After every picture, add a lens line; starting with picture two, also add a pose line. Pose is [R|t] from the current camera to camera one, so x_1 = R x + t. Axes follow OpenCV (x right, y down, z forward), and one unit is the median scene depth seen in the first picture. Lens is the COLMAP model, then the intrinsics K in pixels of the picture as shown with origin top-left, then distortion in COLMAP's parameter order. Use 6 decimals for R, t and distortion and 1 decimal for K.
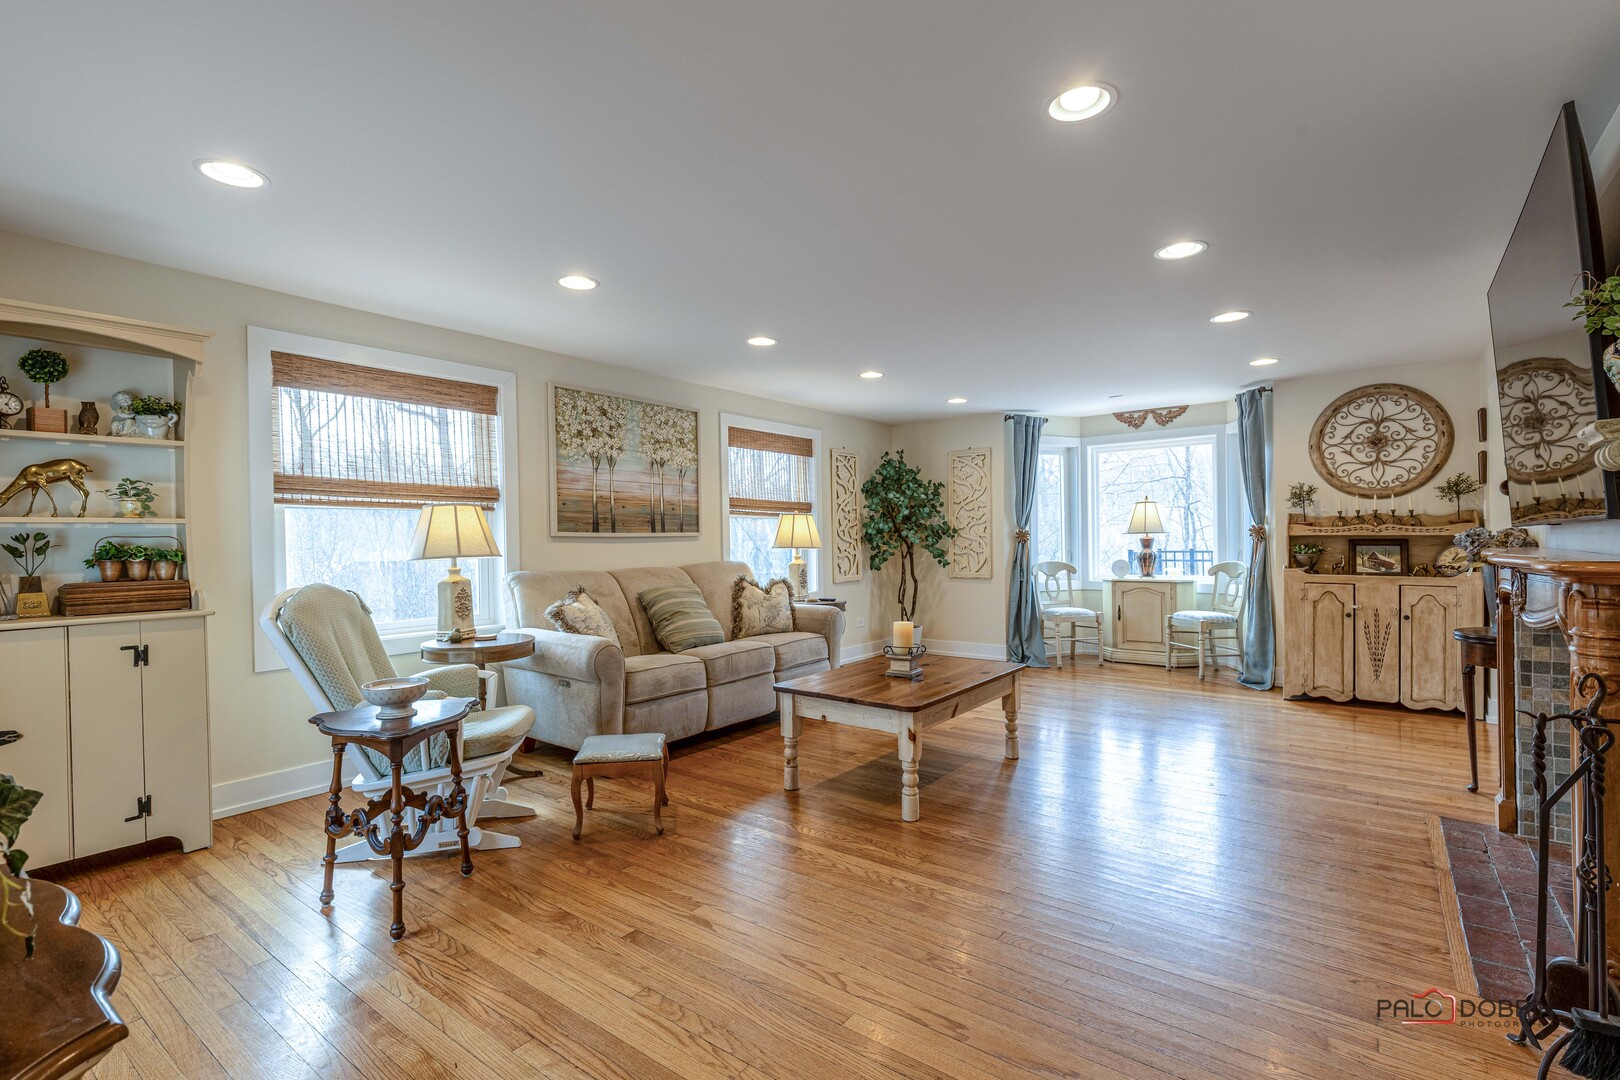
lens RADIAL K [[735.5, 0, 812.5], [0, 735.5, 545.4], [0, 0, 1]] dist [0.000592, 0.000201]
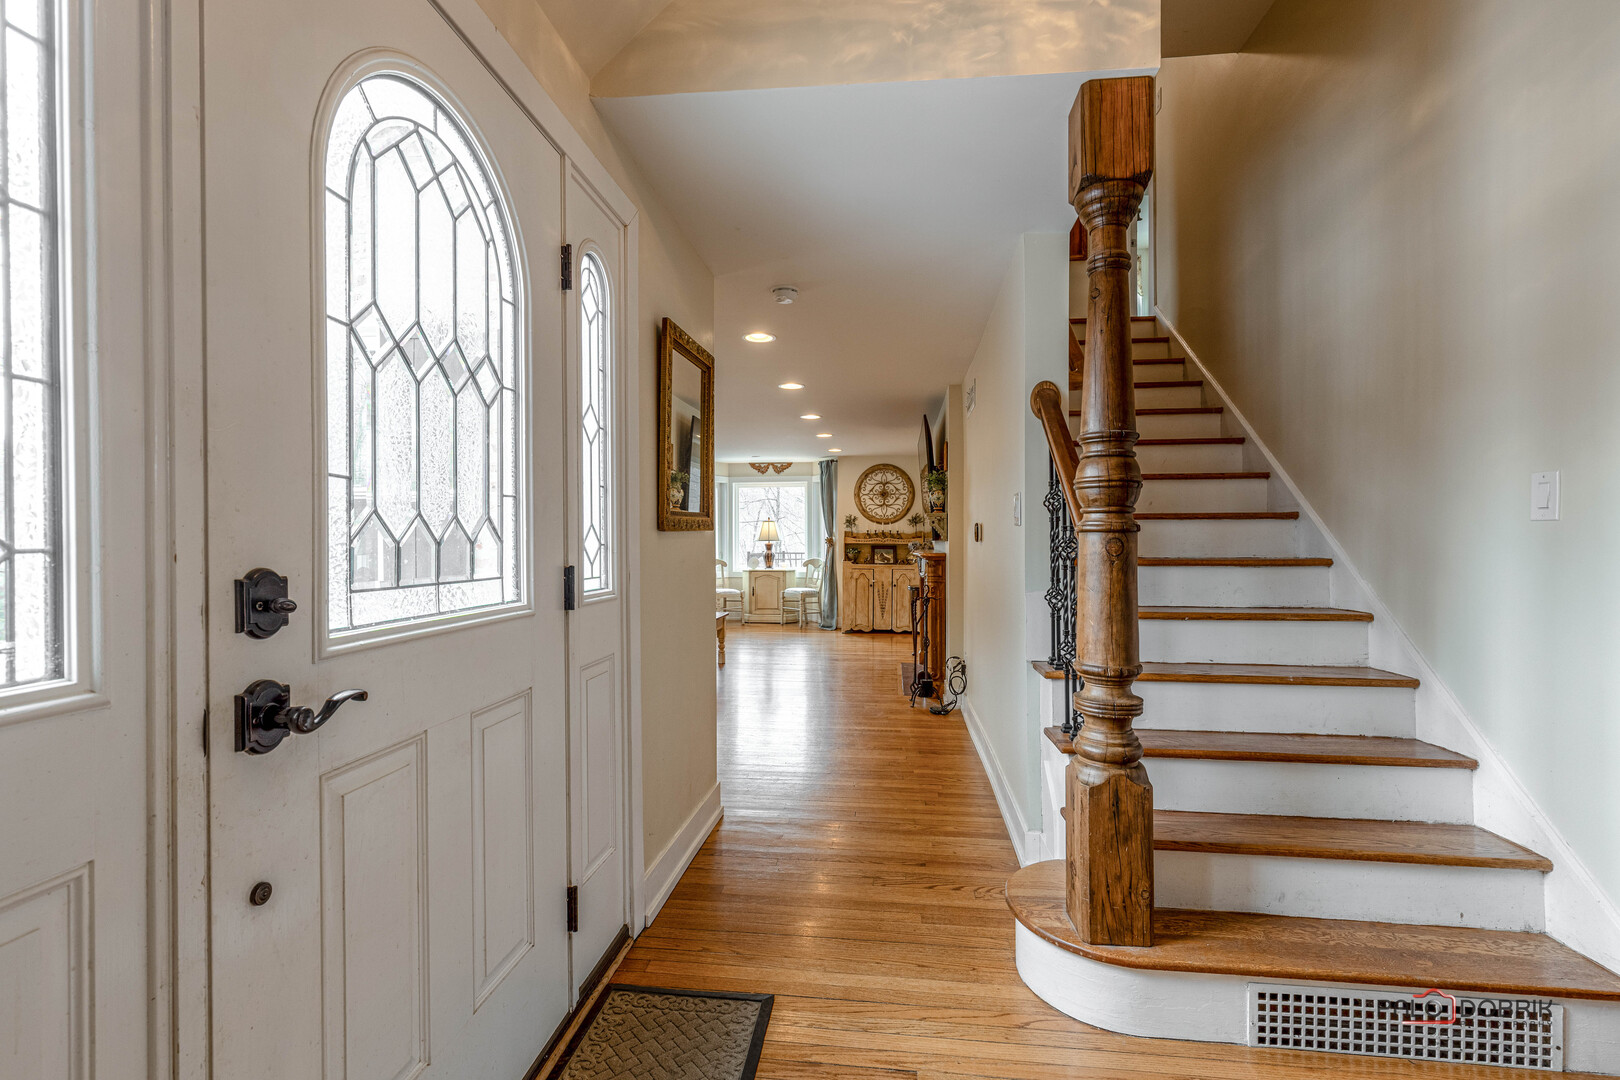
lens RADIAL K [[735.5, 0, 807.7], [0, 735.5, 541.8], [0, 0, 1]] dist [0.000592, 0.000201]
pose [[0.860040, 0.012349, 0.510076, -0.291533], [-0.007104, 0.999900, -0.012230, 0.004891], [-0.510176, 0.006895, 0.860042, -0.420325]]
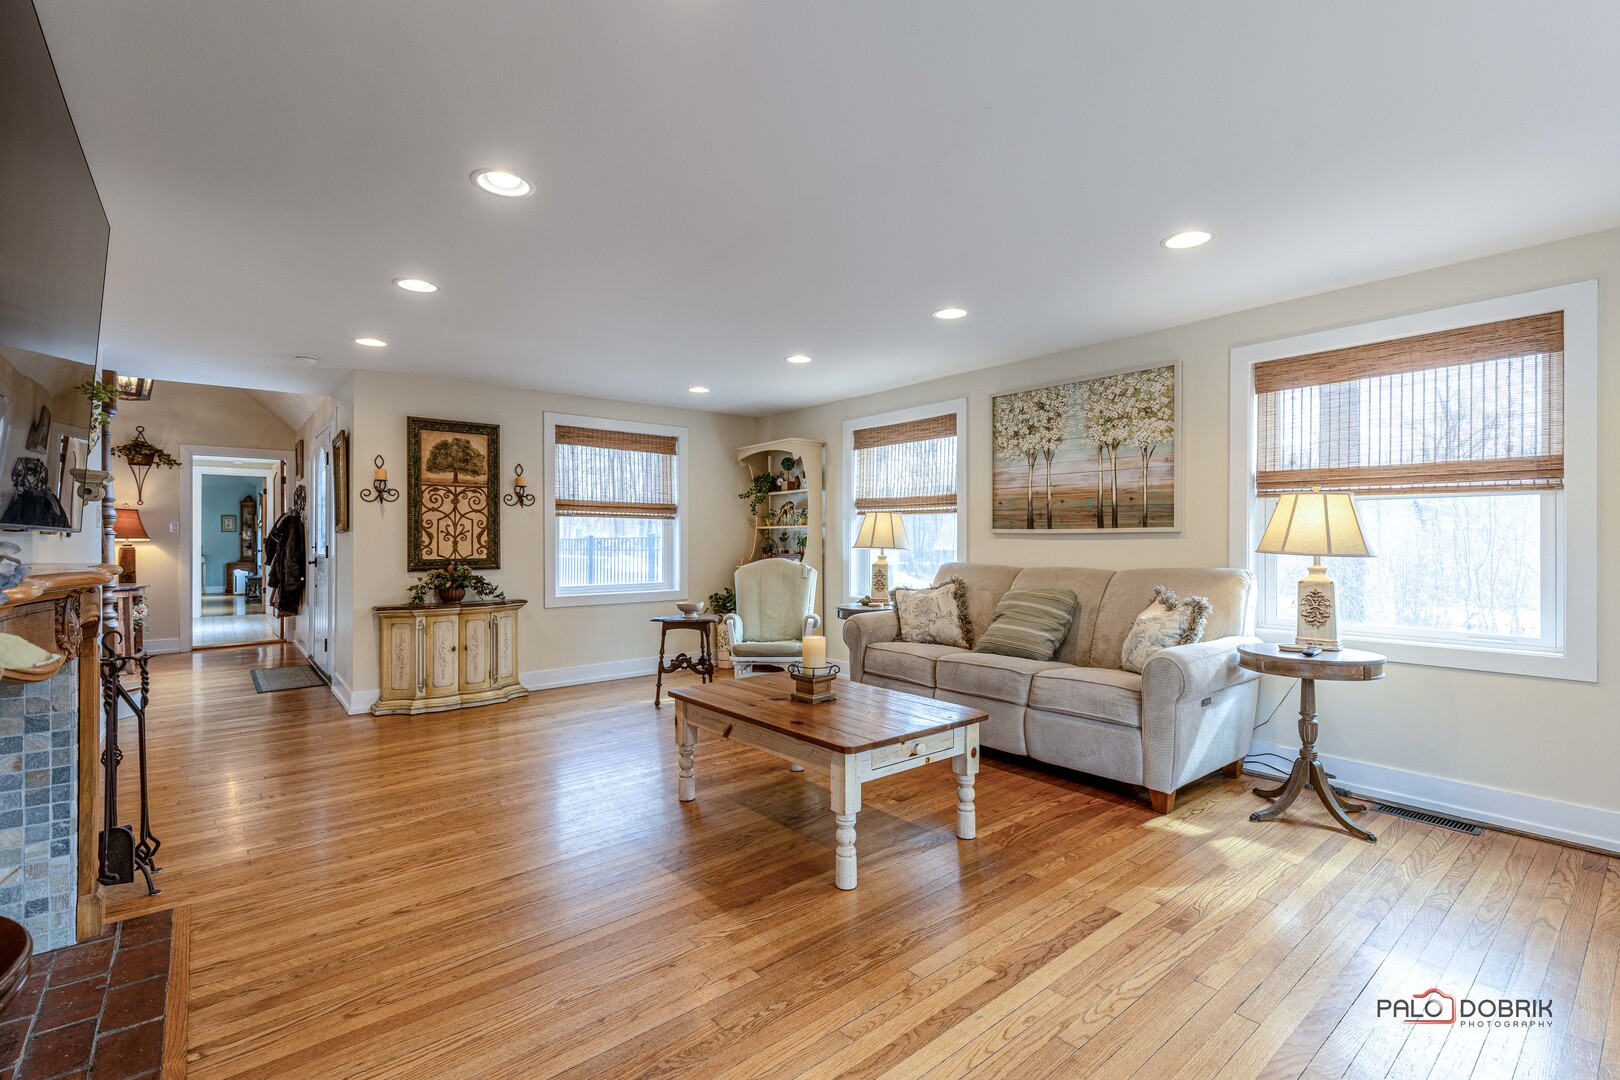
lens RADIAL K [[735.5, 0, 807.4], [0, 735.5, 537.0], [0, 0, 1]] dist [0.000592, 0.000201]
pose [[-0.227300, 0.009266, -0.973781, 1.064449], [-0.003296, 0.999942, 0.010284, -0.022530], [0.973819, 0.005547, -0.227256, 1.319717]]
